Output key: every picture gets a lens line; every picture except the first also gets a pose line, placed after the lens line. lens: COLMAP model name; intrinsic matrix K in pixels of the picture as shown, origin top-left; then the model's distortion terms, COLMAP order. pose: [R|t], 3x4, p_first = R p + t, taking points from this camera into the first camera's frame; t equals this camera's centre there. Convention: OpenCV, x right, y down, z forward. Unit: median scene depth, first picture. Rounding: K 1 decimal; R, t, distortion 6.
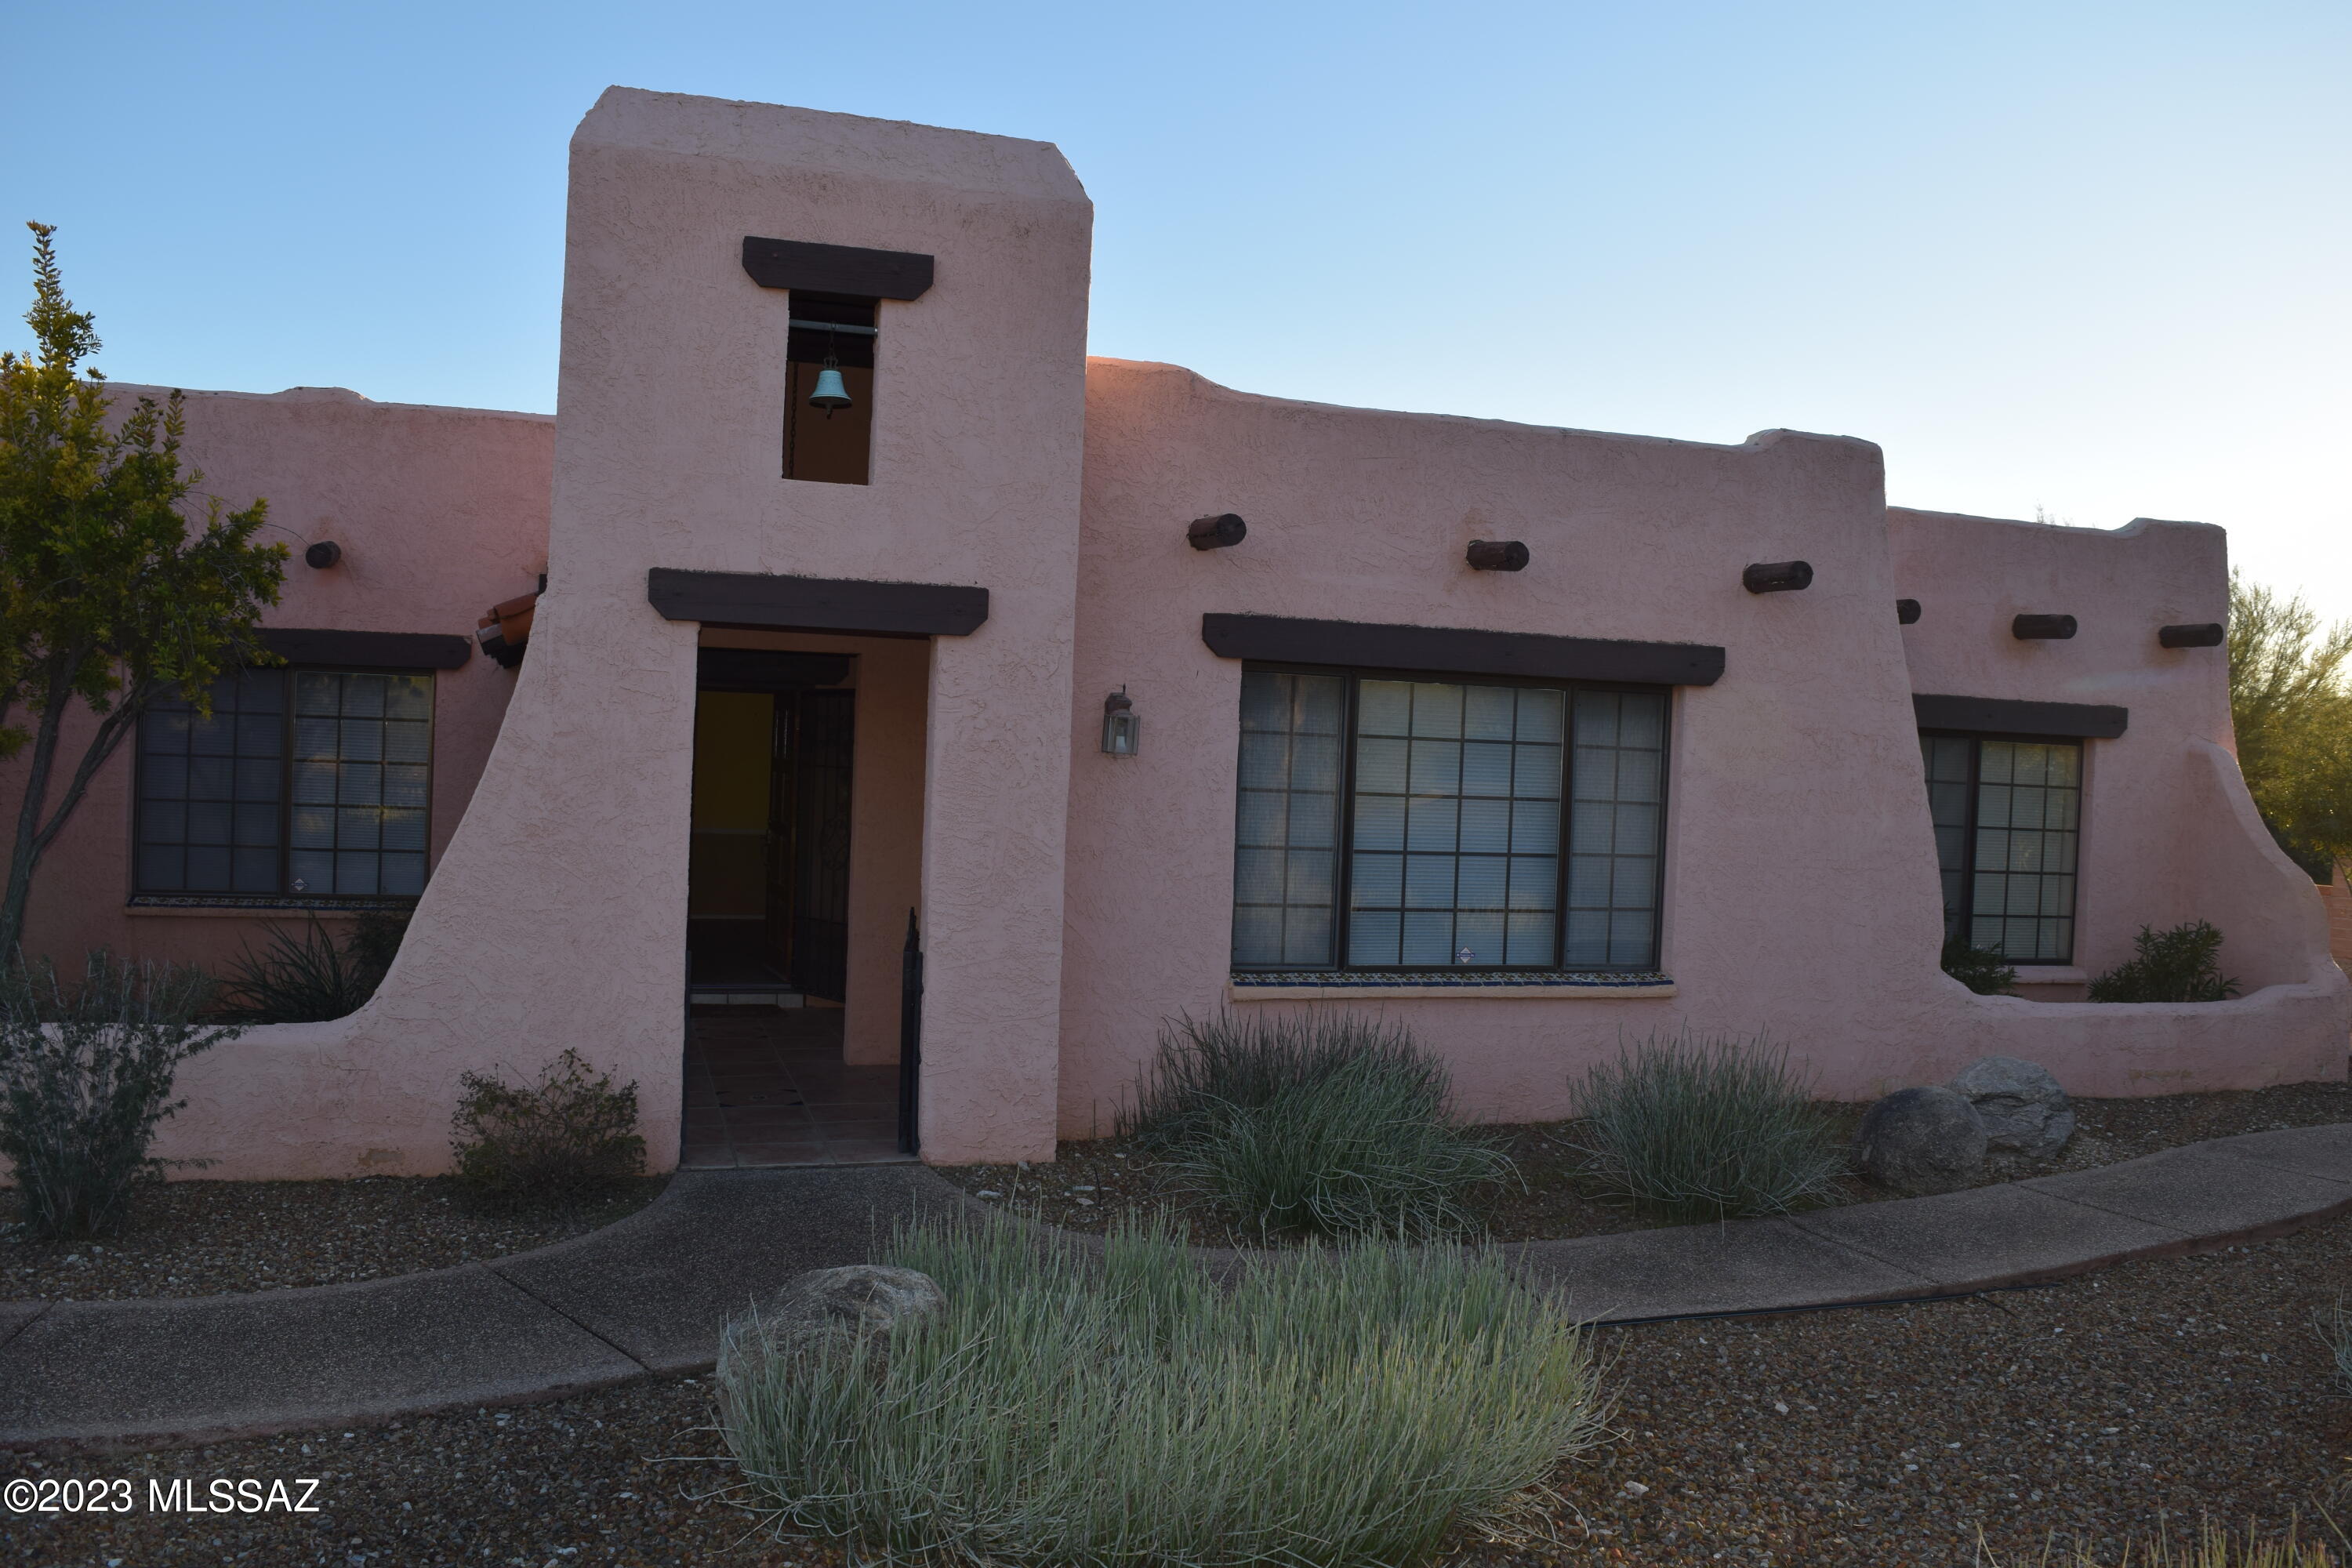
lens RADIAL K [[1847.0, 0, 1186.8], [0, 1847.0, 786.1], [0, 0, 1]] dist [-0.096679, 0.022929]
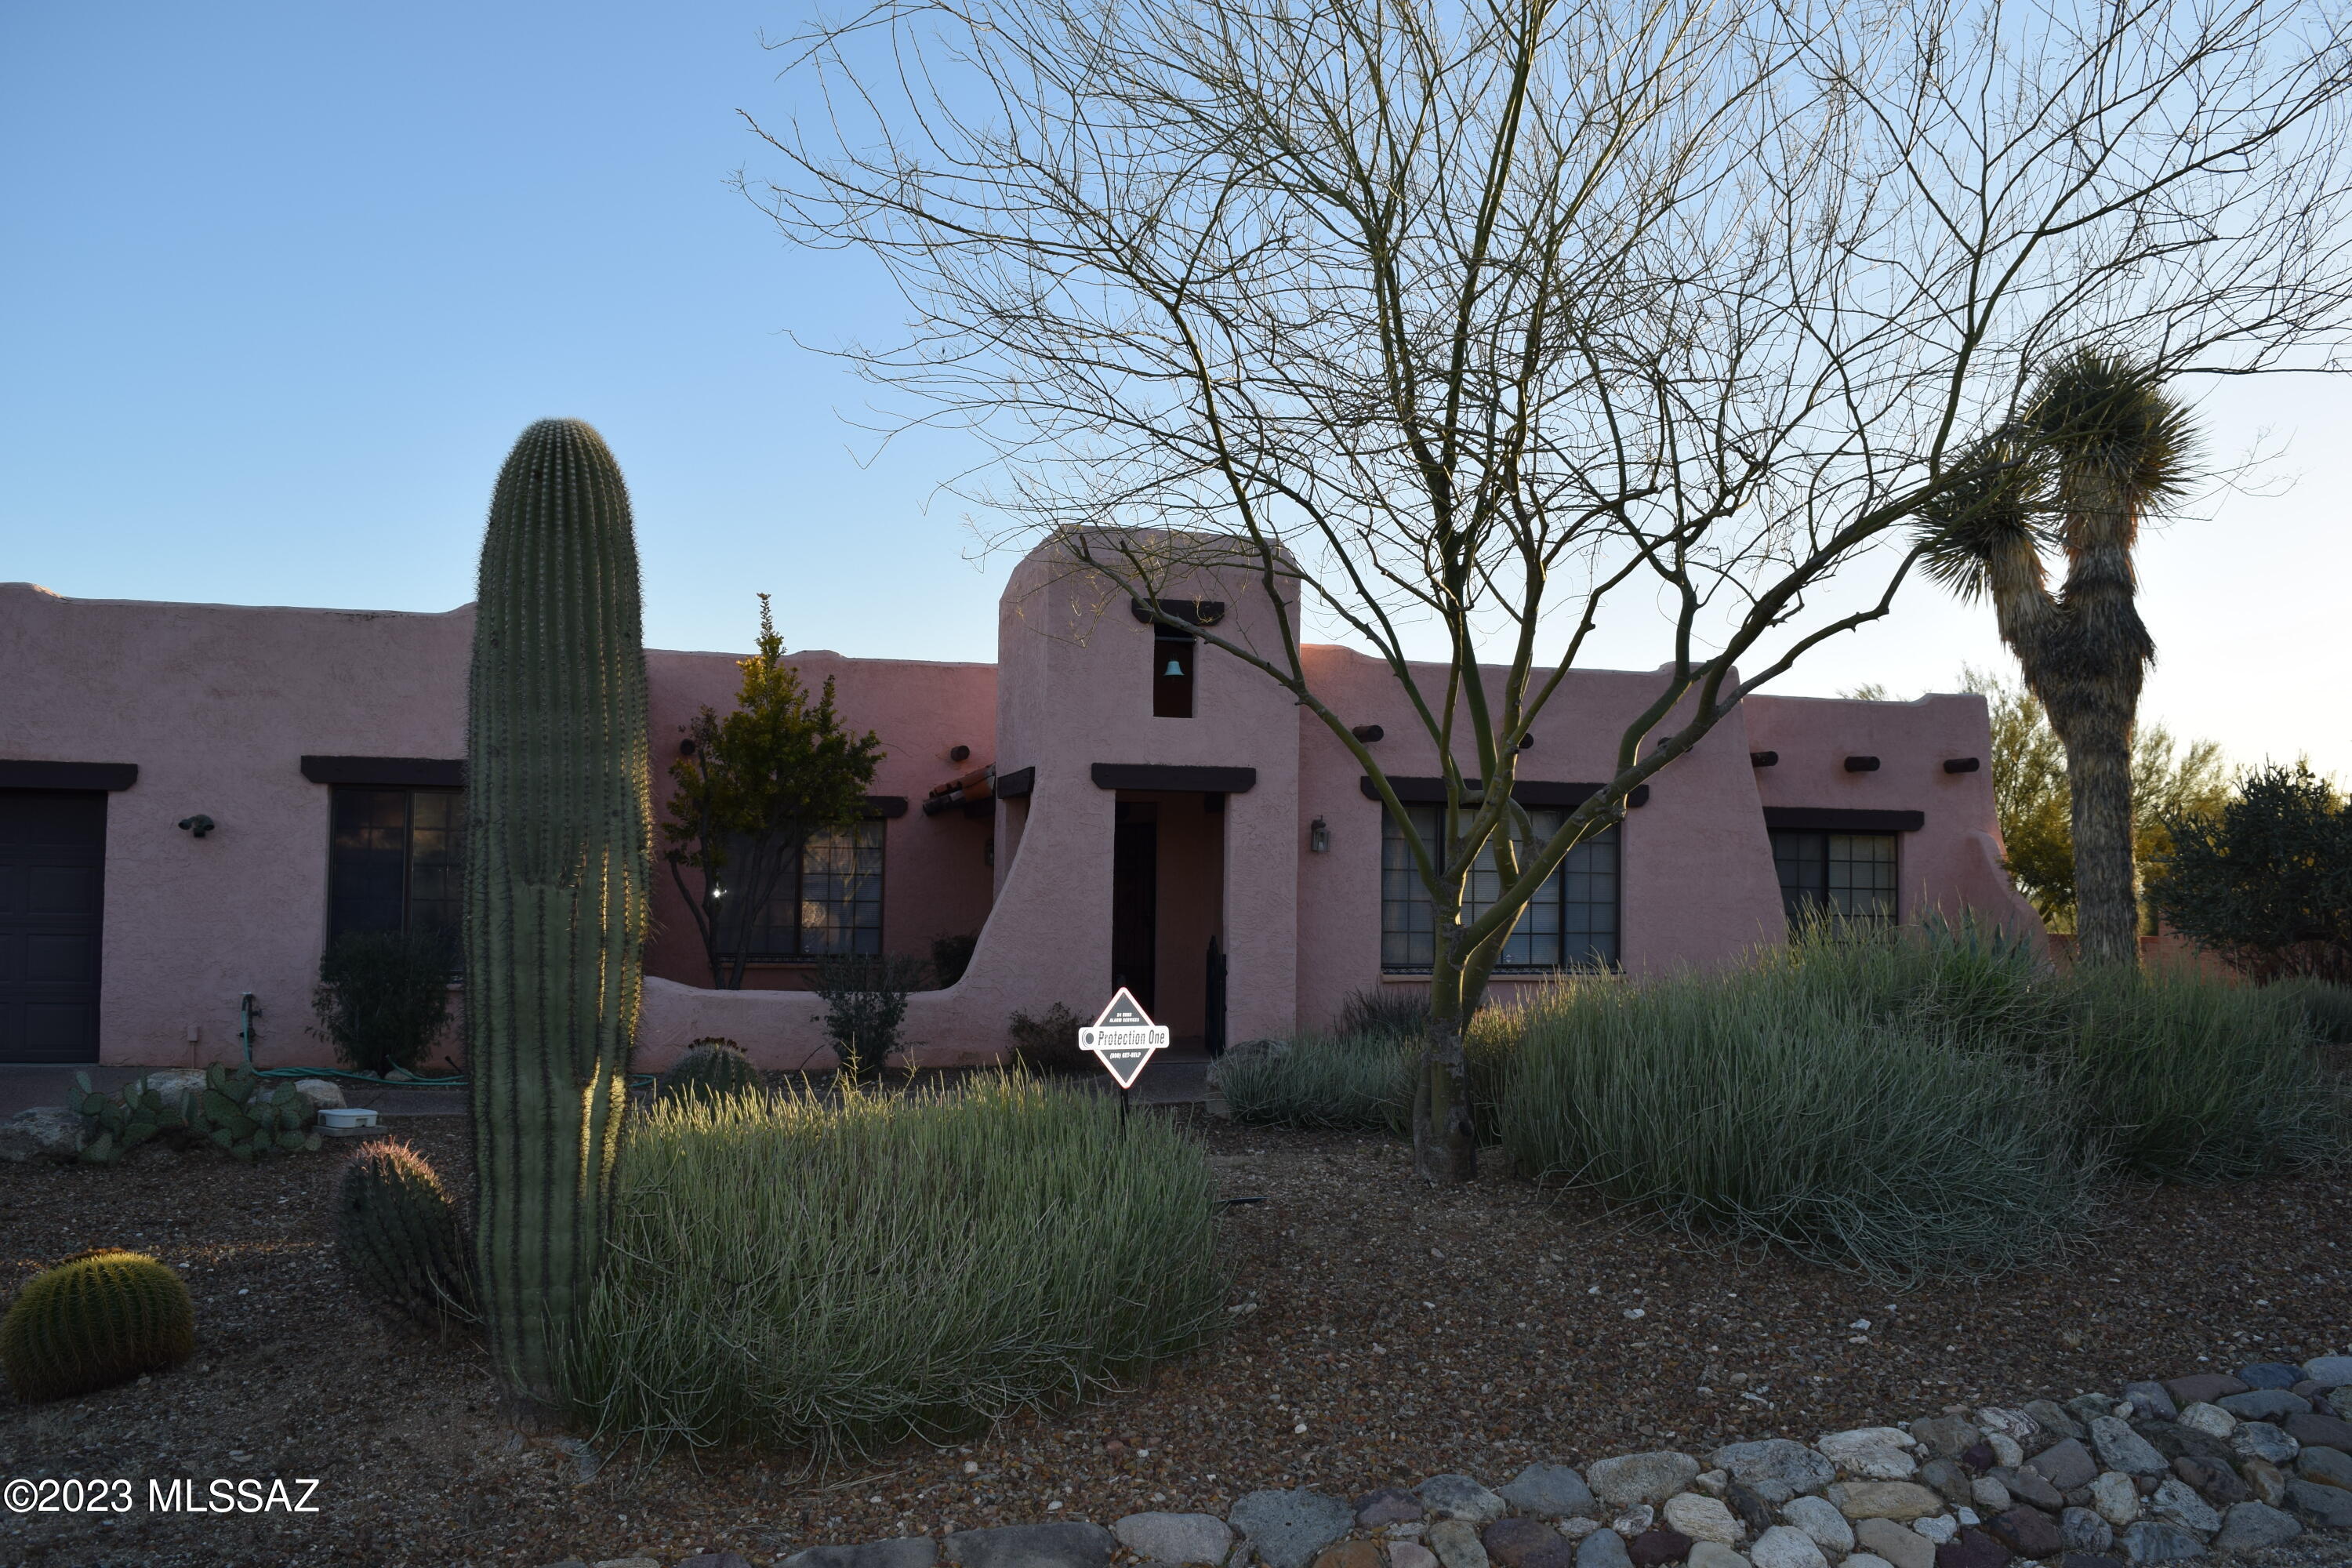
lens RADIAL K [[1847.0, 0, 1176.1], [0, 1847.0, 791.1], [0, 0, 1]] dist [-0.096679, 0.022929]
pose [[0.998435, -0.027806, -0.048525, -0.089882], [0.024327, 0.997189, -0.070872, 0.051103], [0.050359, 0.069581, 0.996304, -0.900248]]
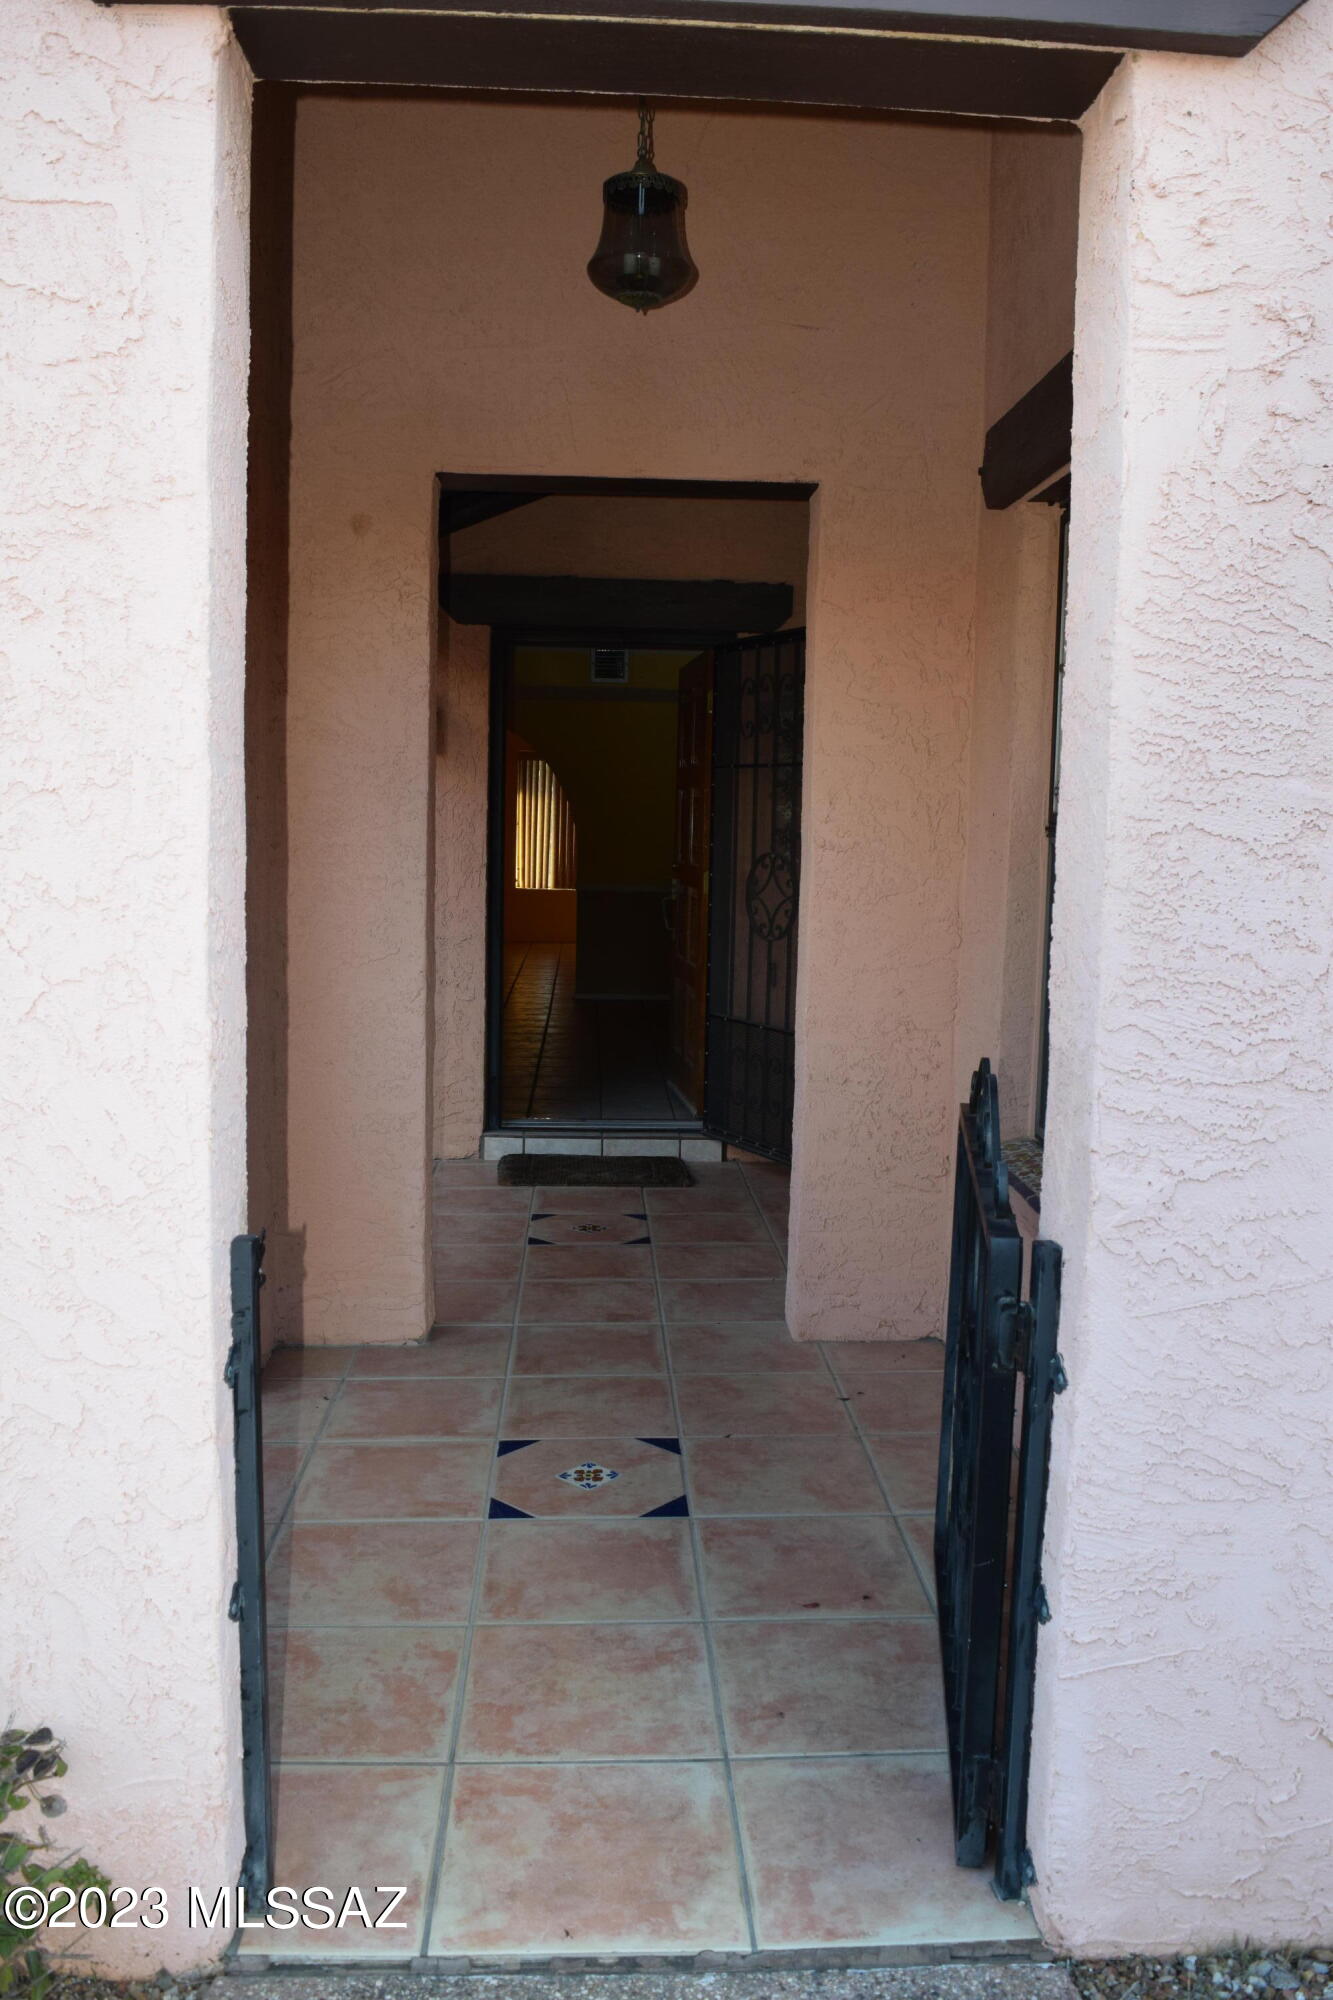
lens RADIAL K [[1570.6, 0, 670.6], [0, 1570.6, 1000.2], [0, 0, 1]] dist [-0.096679, 0.022929]
pose [[0.966623, 0.011356, -0.255950, -0.129804], [0.011250, 0.996172, 0.086686, 0.029062], [0.255955, -0.086672, 0.962795, 0.700523]]
